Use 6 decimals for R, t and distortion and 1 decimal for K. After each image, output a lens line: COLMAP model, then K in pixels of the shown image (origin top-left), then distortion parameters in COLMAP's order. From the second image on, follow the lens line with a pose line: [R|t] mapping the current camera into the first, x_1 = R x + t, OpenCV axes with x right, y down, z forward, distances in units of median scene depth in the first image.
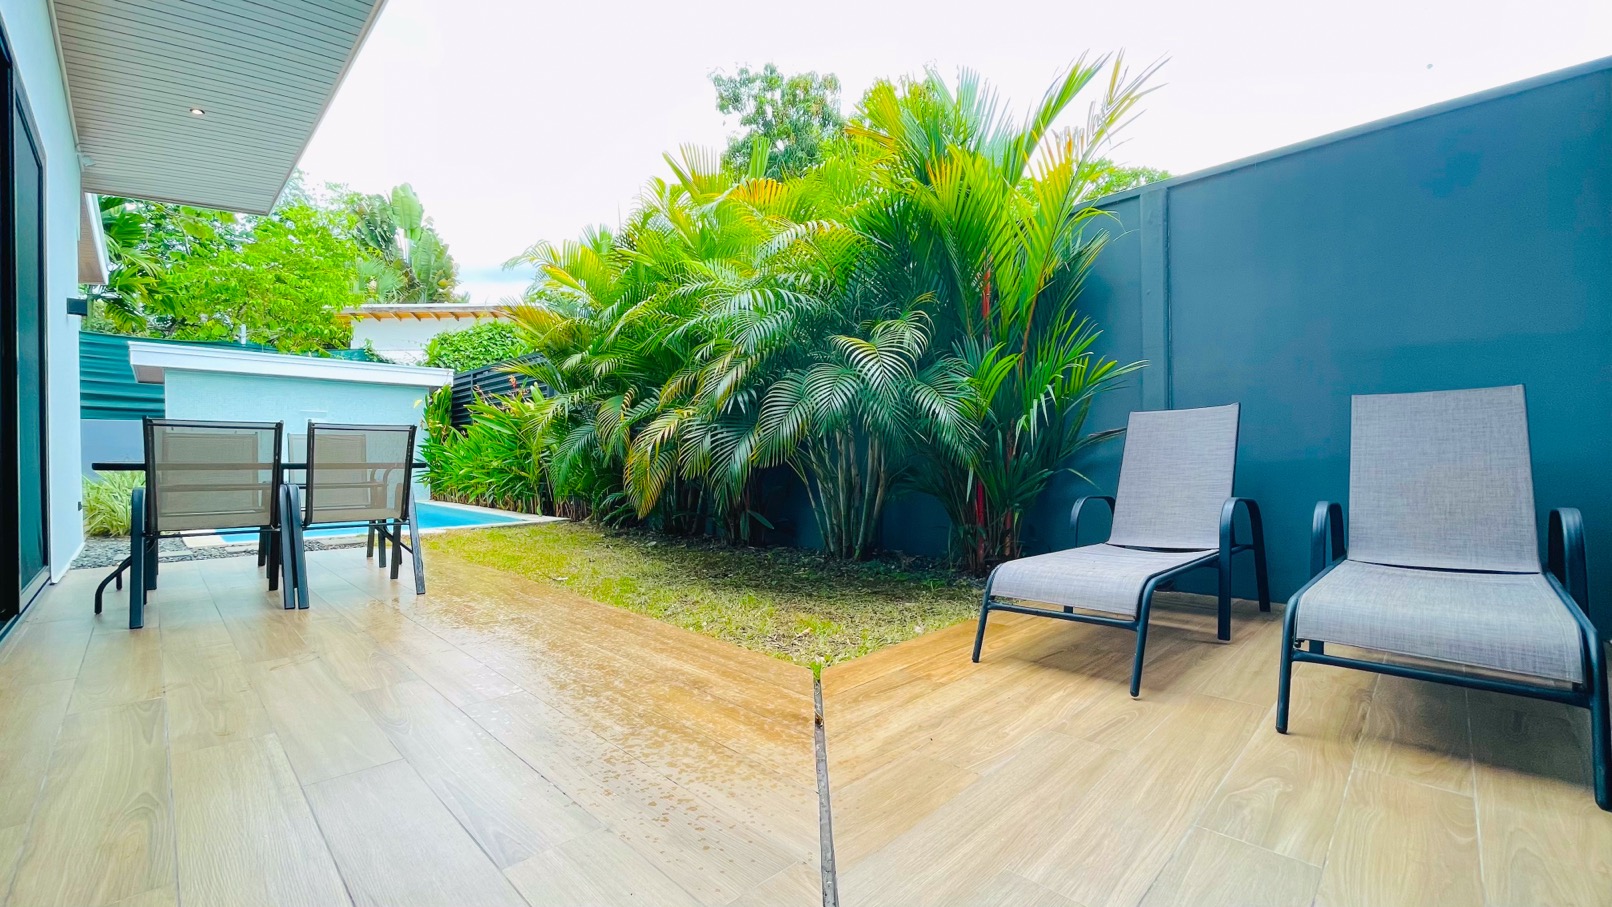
lens RADIAL K [[646.6, 0, 804.2], [0, 646.6, 460.1], [0, 0, 1]] dist [0.001451, -0.000013]
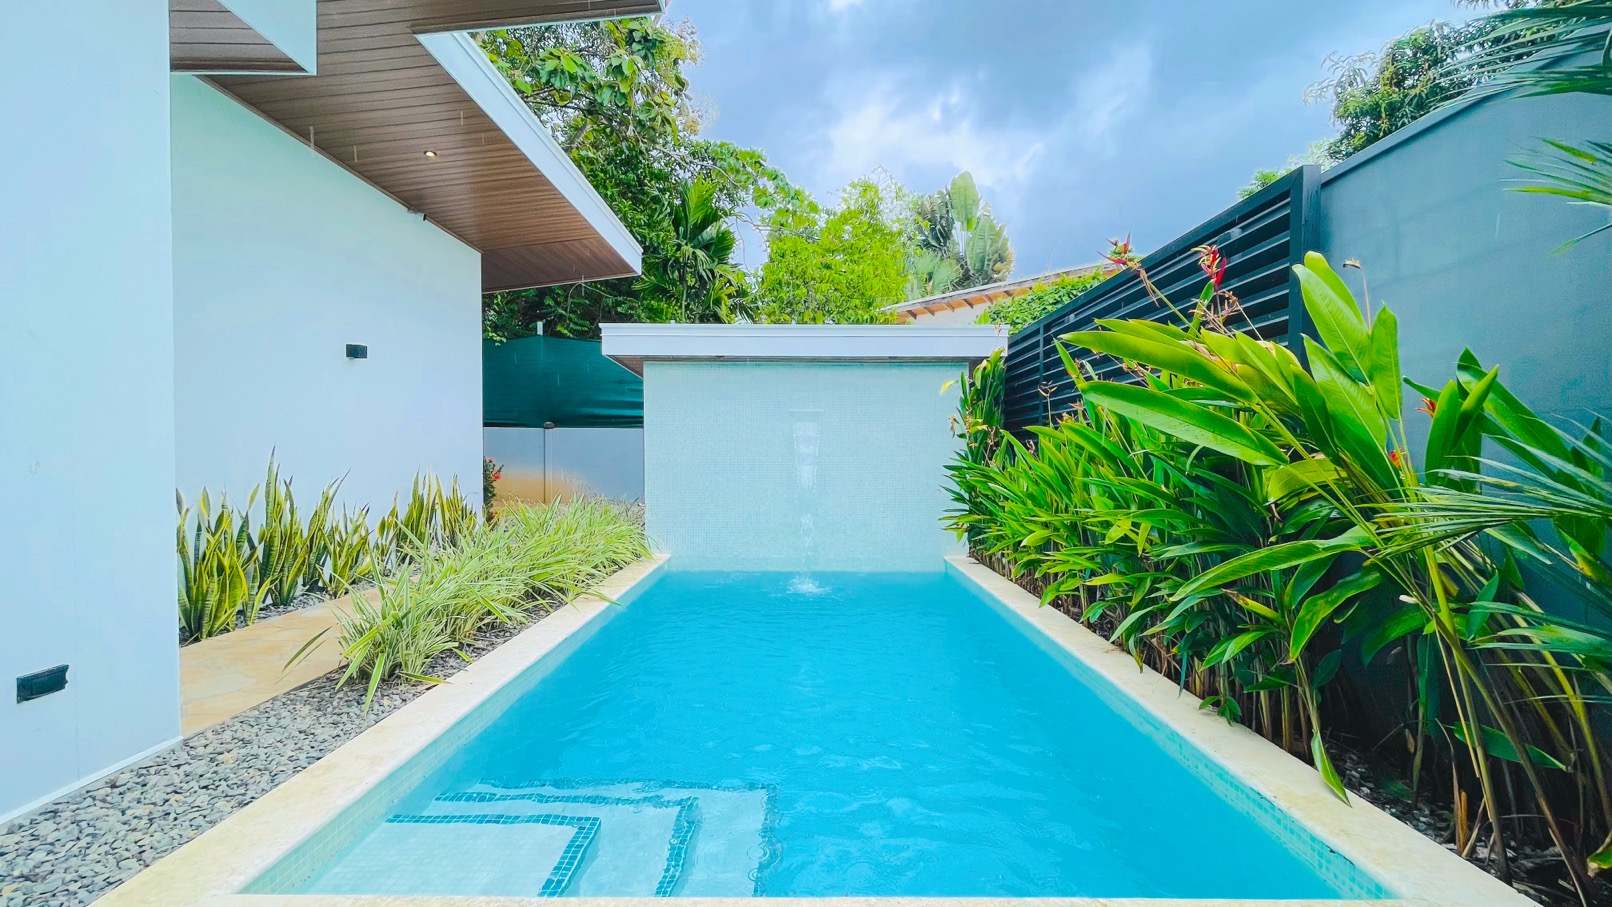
lens RADIAL K [[646.6, 0, 804.2], [0, 646.6, 460.1], [0, 0, 1]] dist [0.001451, -0.000013]
pose [[0.696434, 0.008105, -0.717575, -0.287309], [-0.006882, 0.999966, 0.004615, -0.028746], [0.717588, 0.001724, 0.696466, 0.528473]]
